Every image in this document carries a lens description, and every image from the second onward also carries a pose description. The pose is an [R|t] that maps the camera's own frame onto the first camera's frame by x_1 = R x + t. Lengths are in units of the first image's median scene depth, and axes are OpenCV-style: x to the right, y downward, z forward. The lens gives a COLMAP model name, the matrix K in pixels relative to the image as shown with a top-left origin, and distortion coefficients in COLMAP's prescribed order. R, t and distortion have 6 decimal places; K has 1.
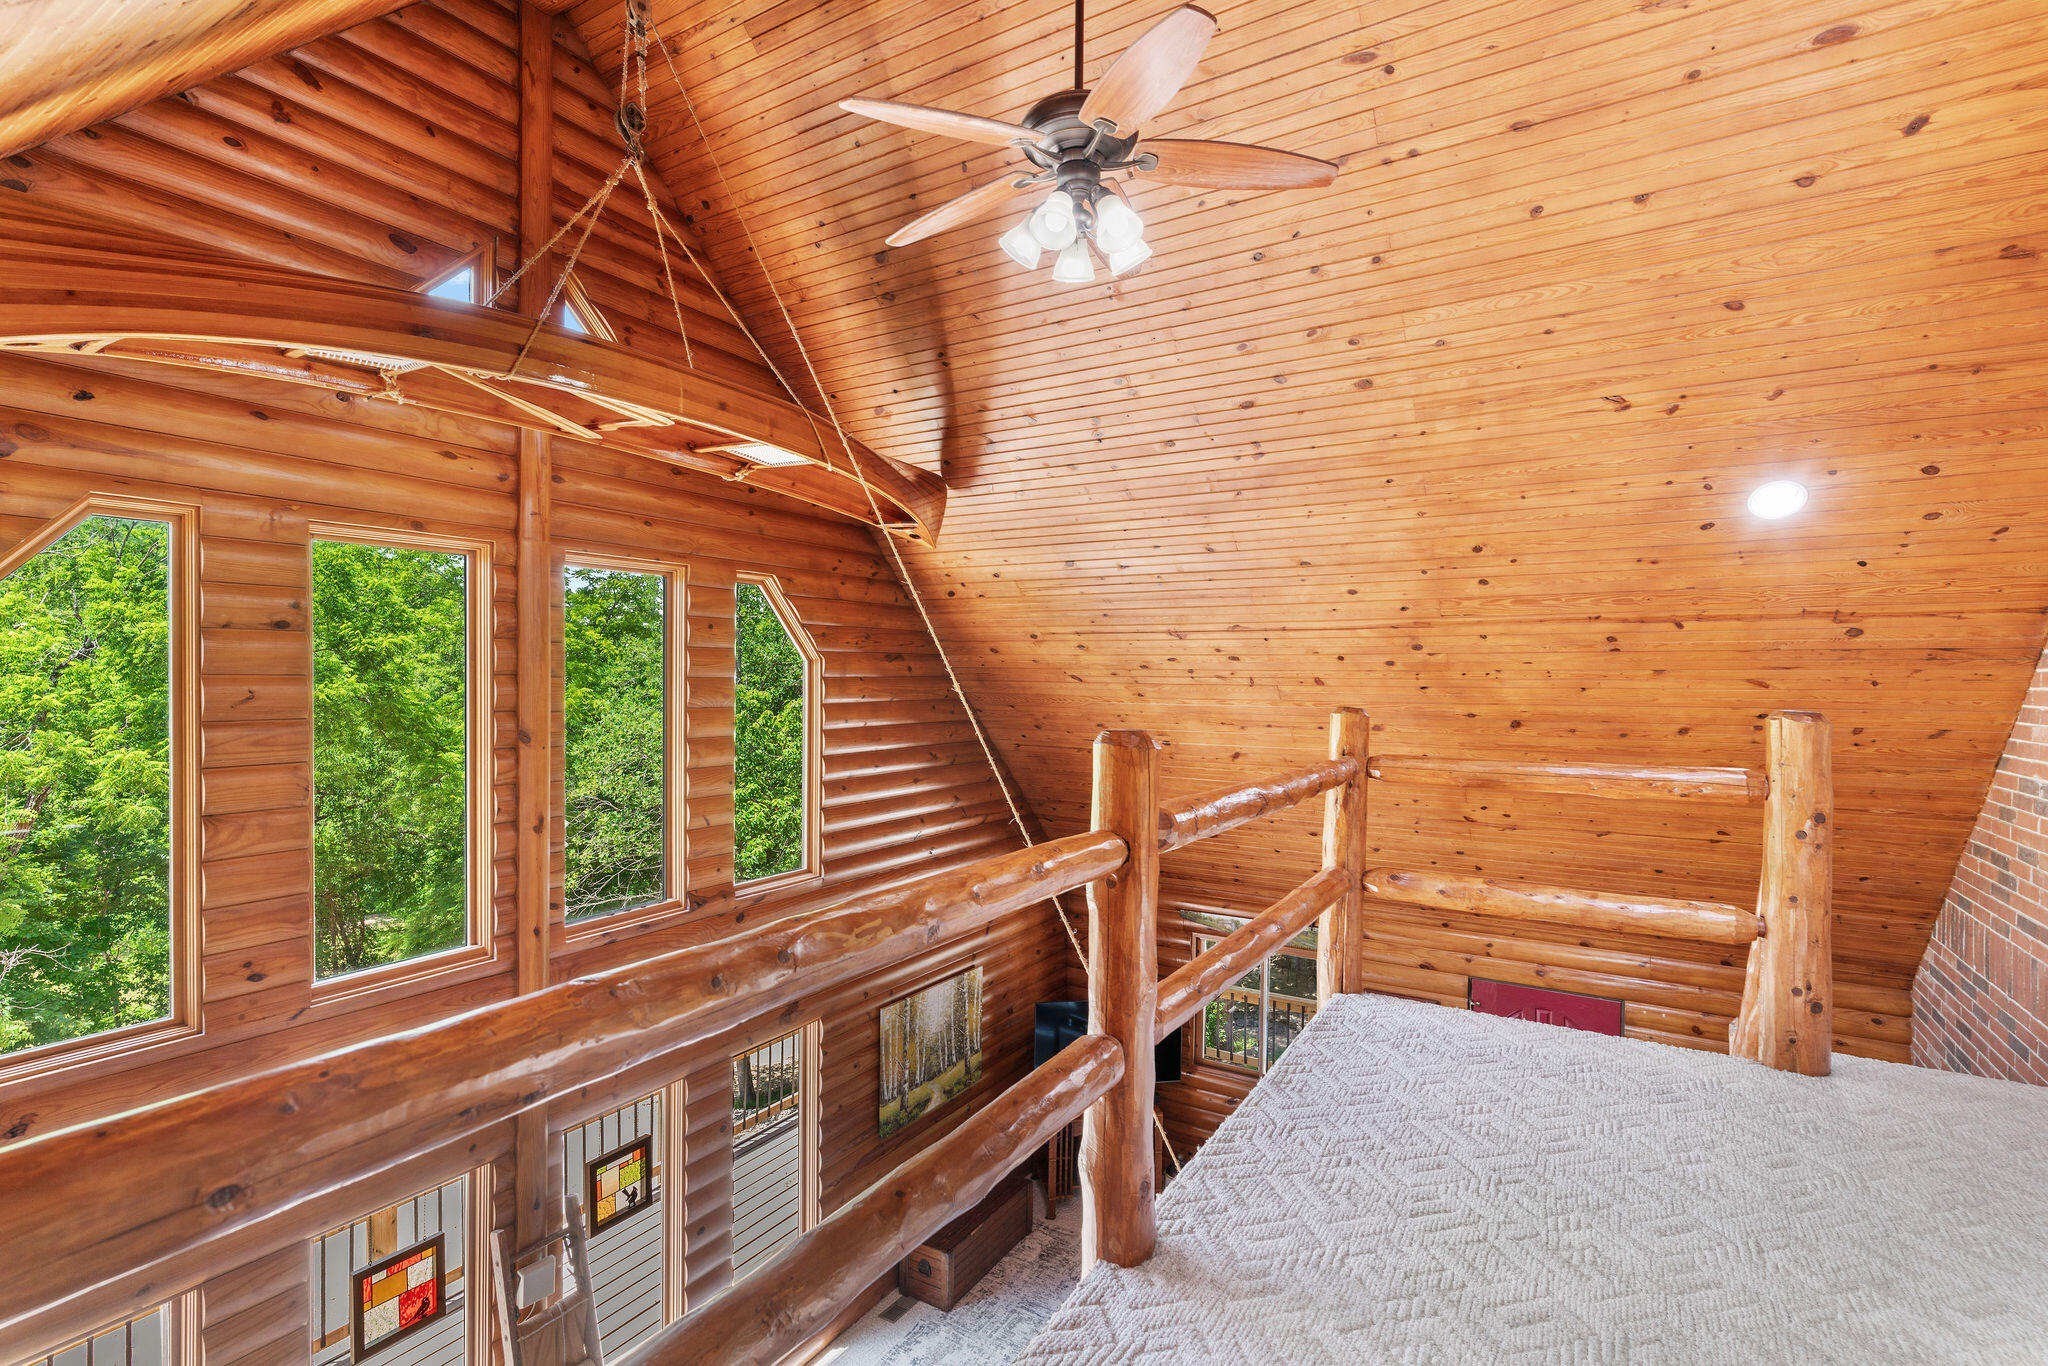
lens RADIAL K [[963.5, 0, 1013.1], [0, 963.5, 685.2], [0, 0, 1]] dist [0.001427, -0.000914]
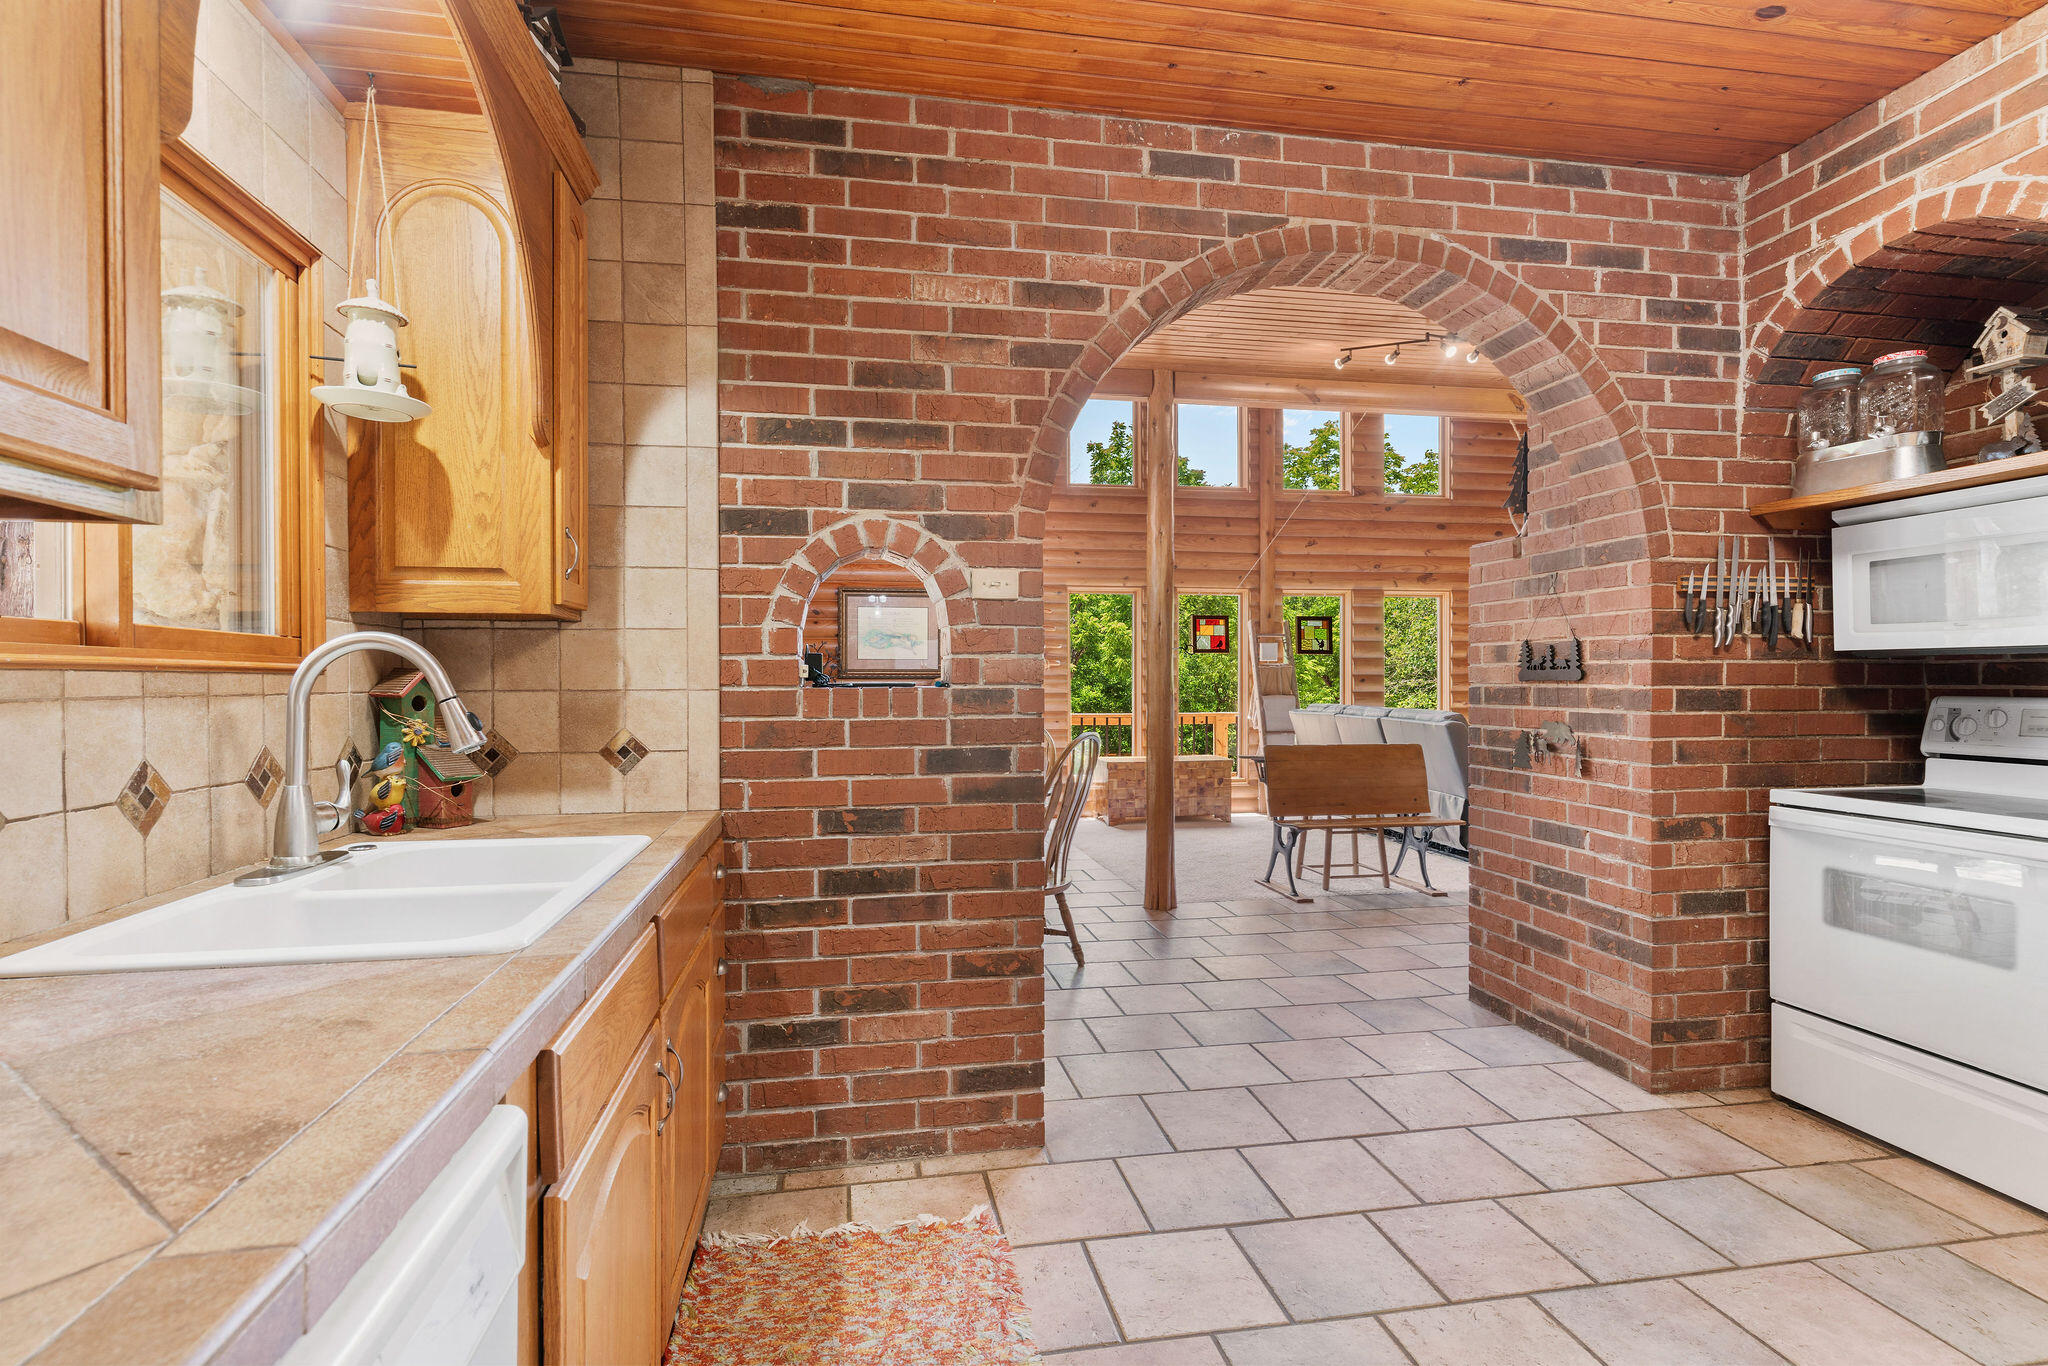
lens RADIAL K [[963.5, 0, 1024.2], [0, 963.5, 685.3], [0, 0, 1]] dist [0.001427, -0.000914]
pose [[0.670344, -0.009005, -0.741995, 0.667380], [0.000546, 0.999932, -0.011642, 0.703103], [0.742050, 0.007399, 0.670304, -0.746150]]
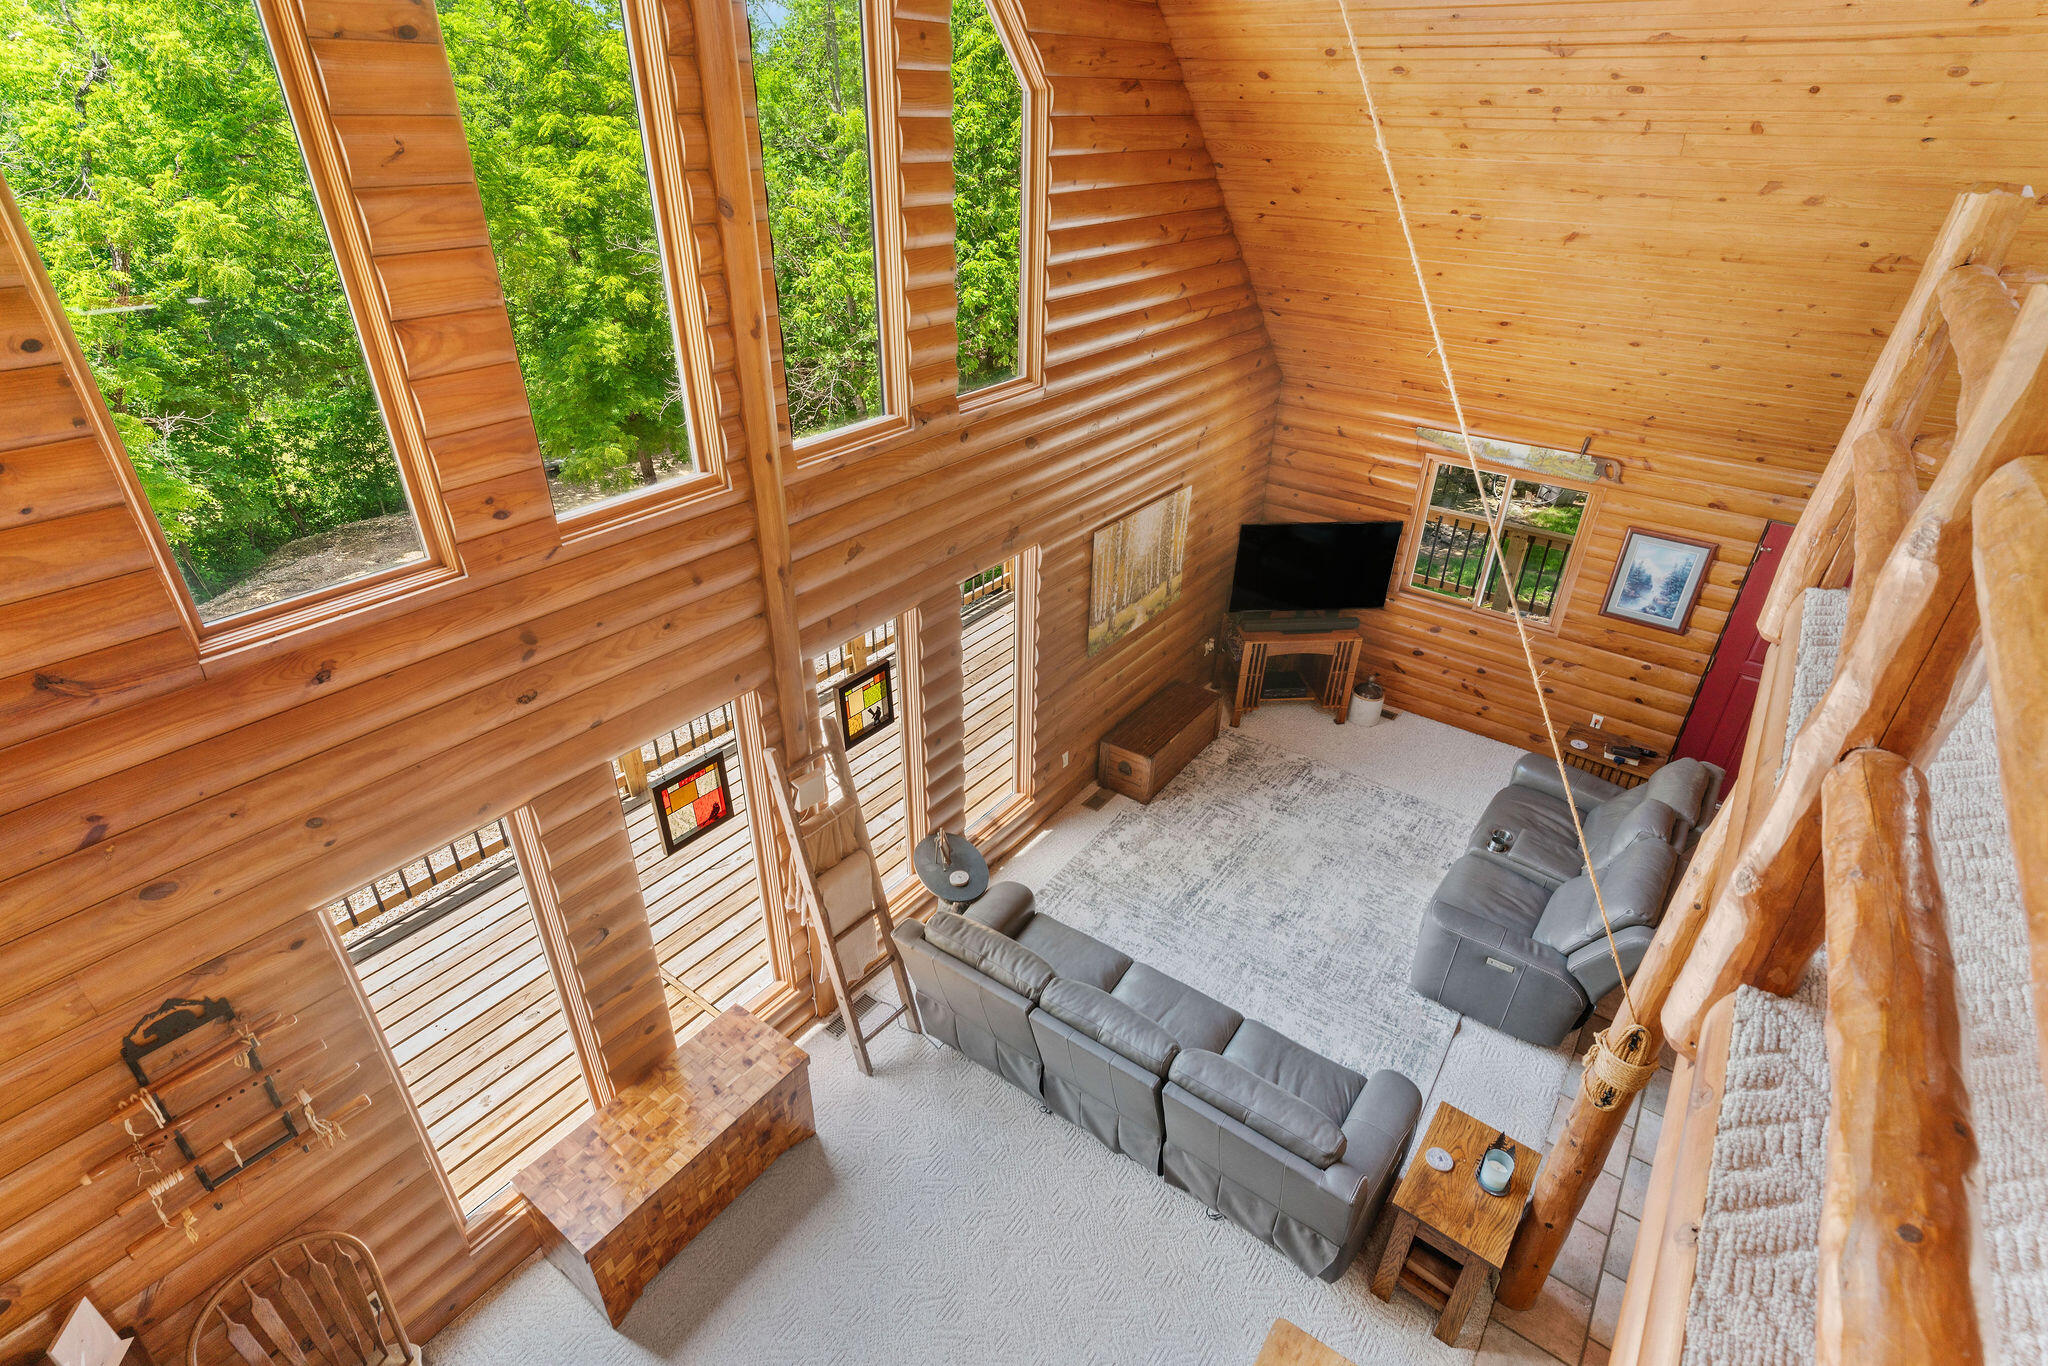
lens RADIAL K [[993.1, 0, 1011.8], [0, 993.1, 682.1], [0, 0, 1]] dist [-0.002714, 0.001808]
pose [[0.995497, 0.051164, -0.079802, -0.196362], [-0.005203, 0.870060, 0.492918, -0.008037], [0.094652, -0.490283, 0.866409, 0.152878]]
